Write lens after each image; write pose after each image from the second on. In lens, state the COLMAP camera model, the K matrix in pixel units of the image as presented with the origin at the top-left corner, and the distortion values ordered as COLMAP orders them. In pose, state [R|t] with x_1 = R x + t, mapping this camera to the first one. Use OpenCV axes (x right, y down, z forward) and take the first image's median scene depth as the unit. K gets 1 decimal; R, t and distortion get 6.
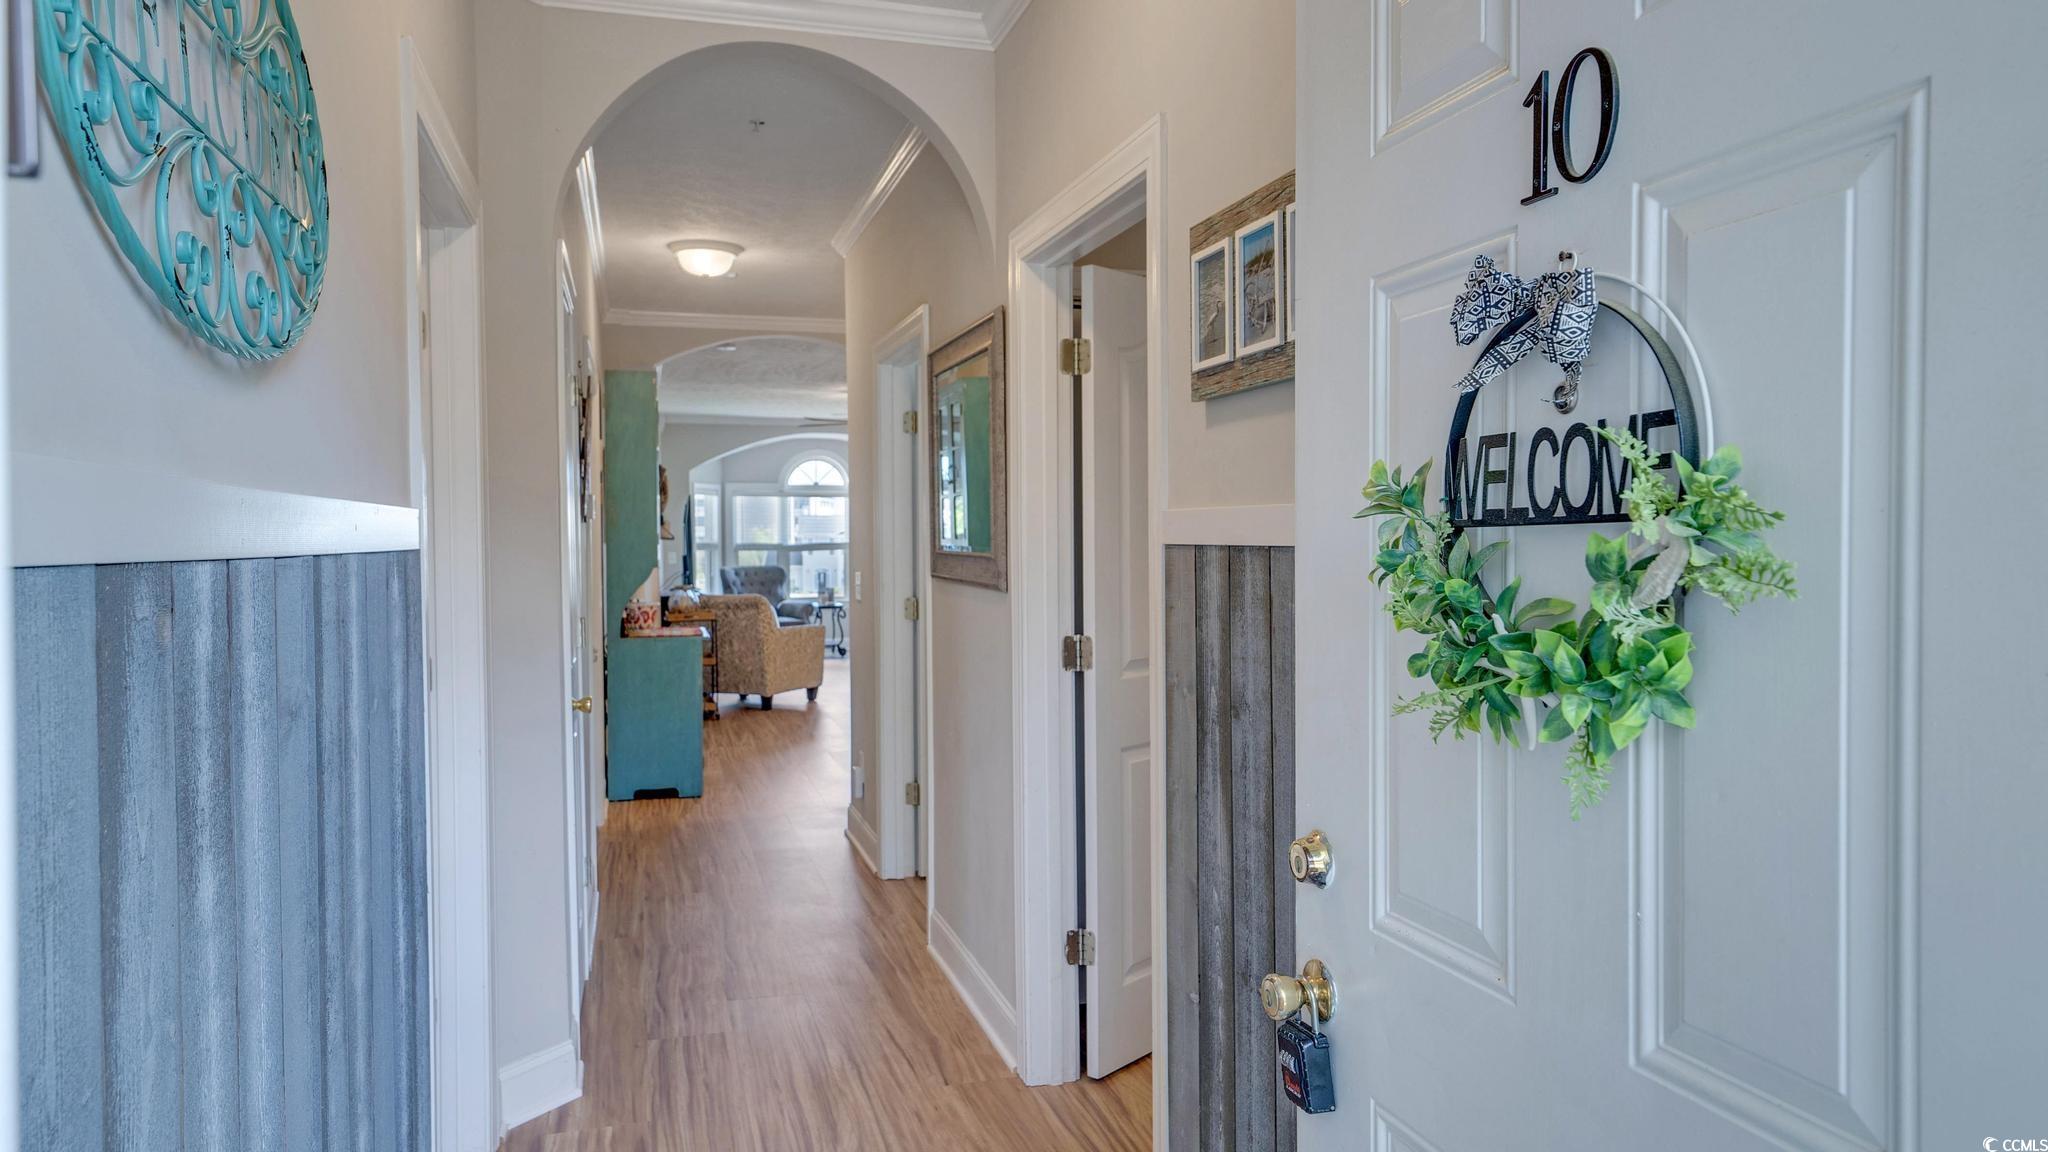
lens RADIAL K [[1378.6, 0, 1024.0], [0, 1378.6, 576.0], [0, 0, 1]] dist [-0.000088, -0.000017]
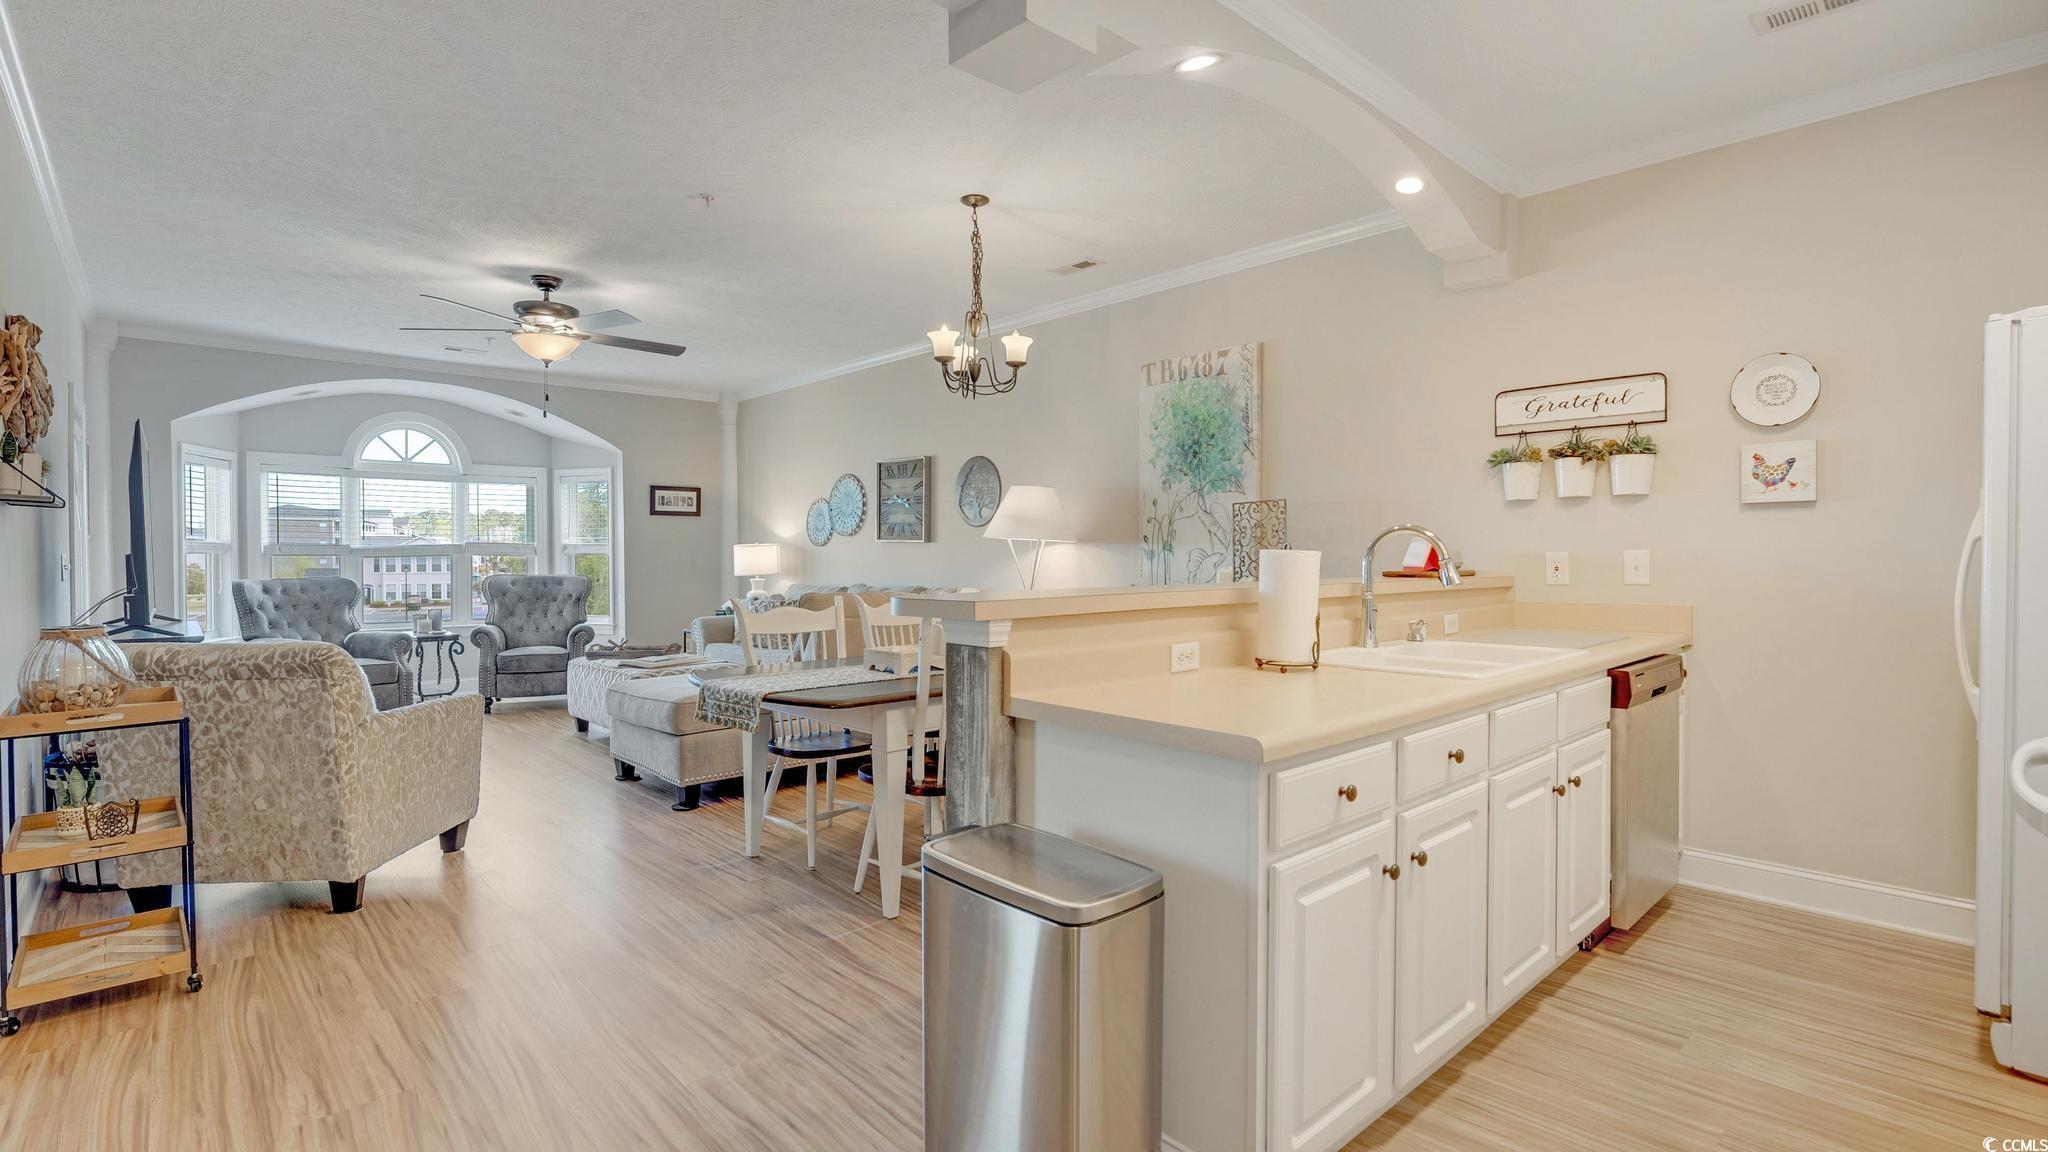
lens RADIAL K [[940.6, 0, 1024.0], [0, 940.6, 576.0], [0, 0, 1]] dist [-0.021470, 0.000434]
pose [[0.889792, -0.002361, 0.456359, -0.094635], [0.005815, 0.999964, -0.006163, -0.003486], [-0.456329, 0.008138, 0.889774, 0.469102]]
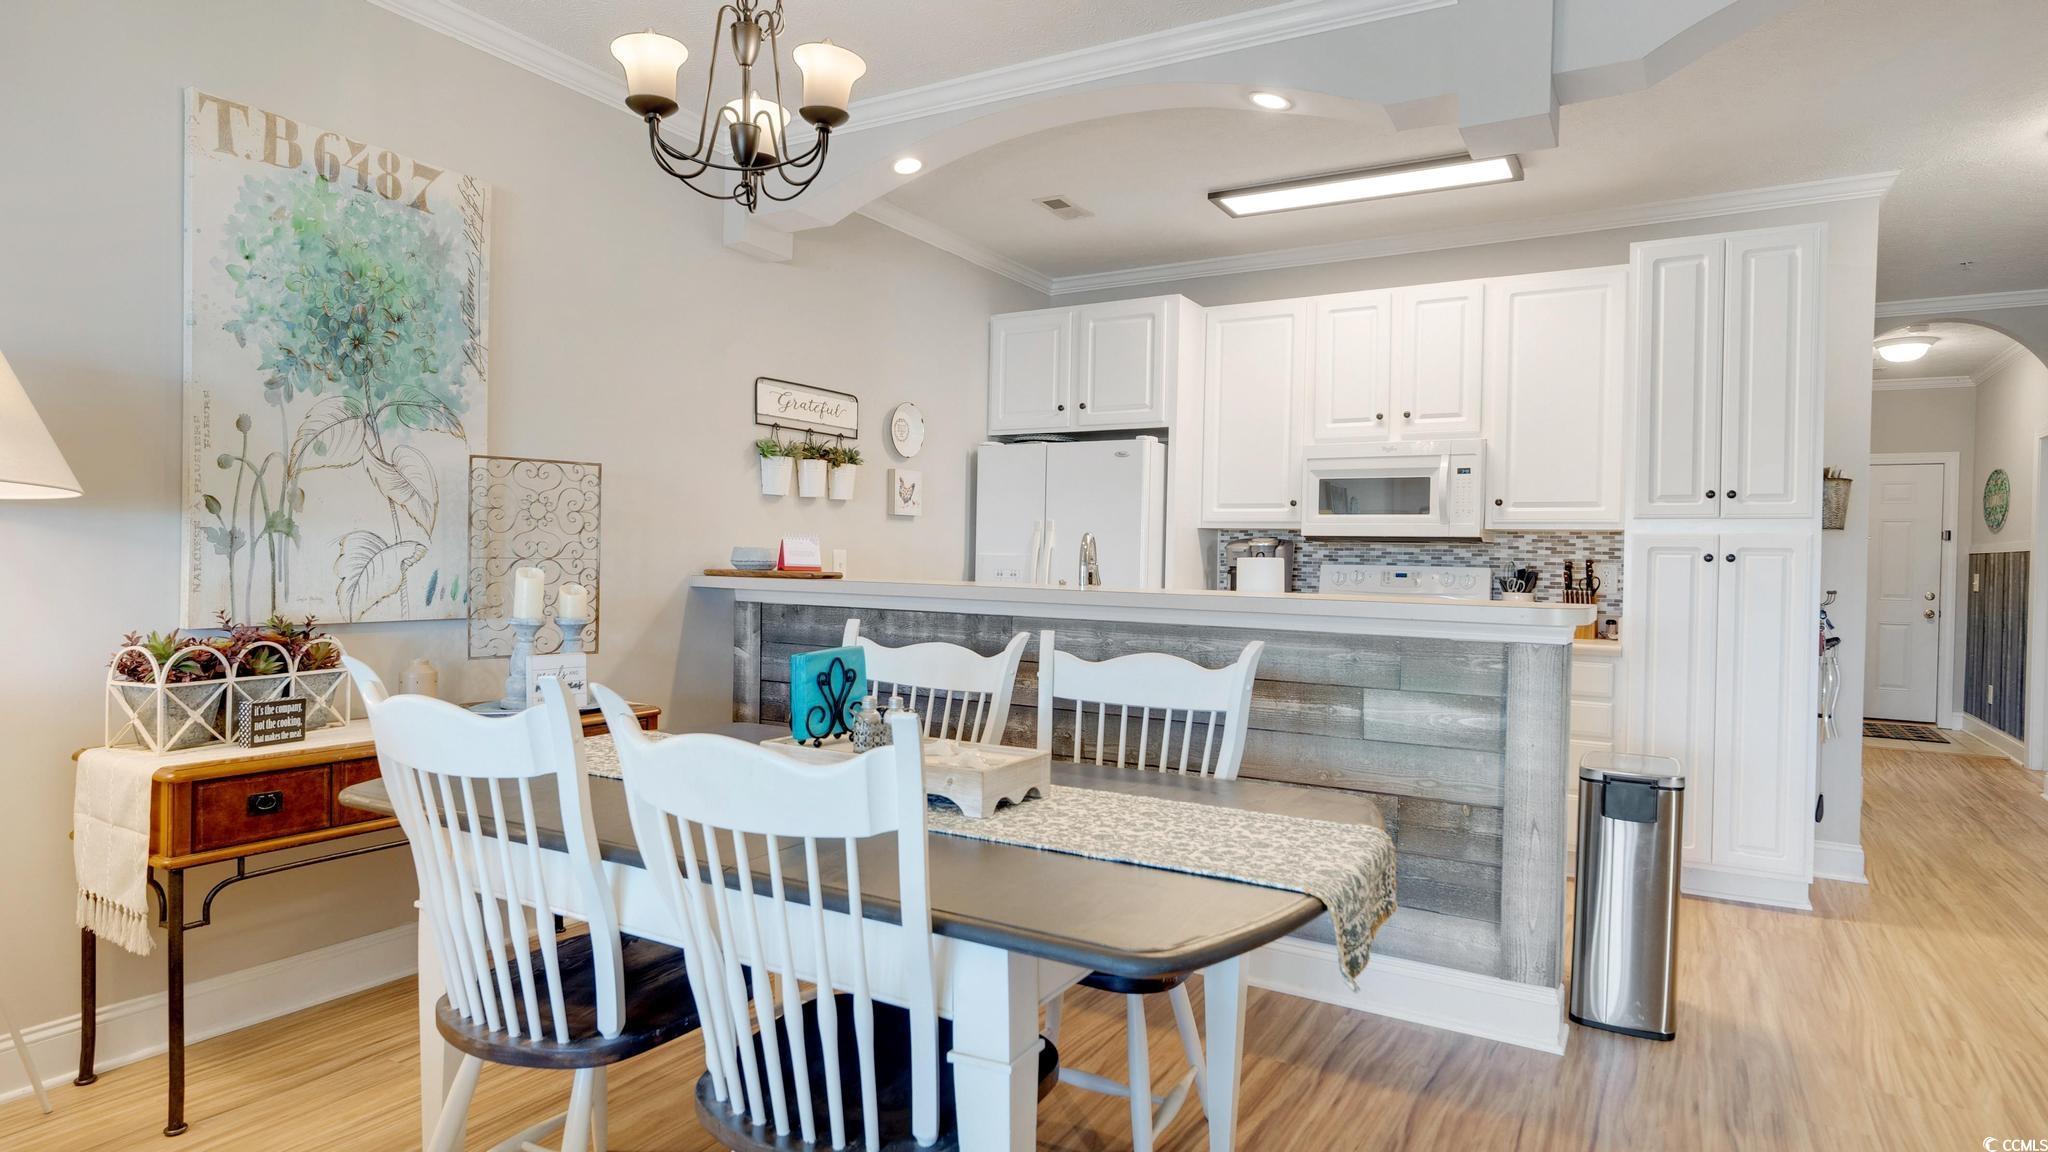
lens RADIAL K [[1120.5, 0, 1024.0], [0, 1120.5, 576.0], [0, 0, 1]] dist [0.004040, 0.000051]
pose [[-0.690833, -0.018176, 0.722786, -0.134408], [0.005024, 0.999539, 0.029937, -0.021124], [-0.722997, 0.024312, -0.690423, 1.106130]]
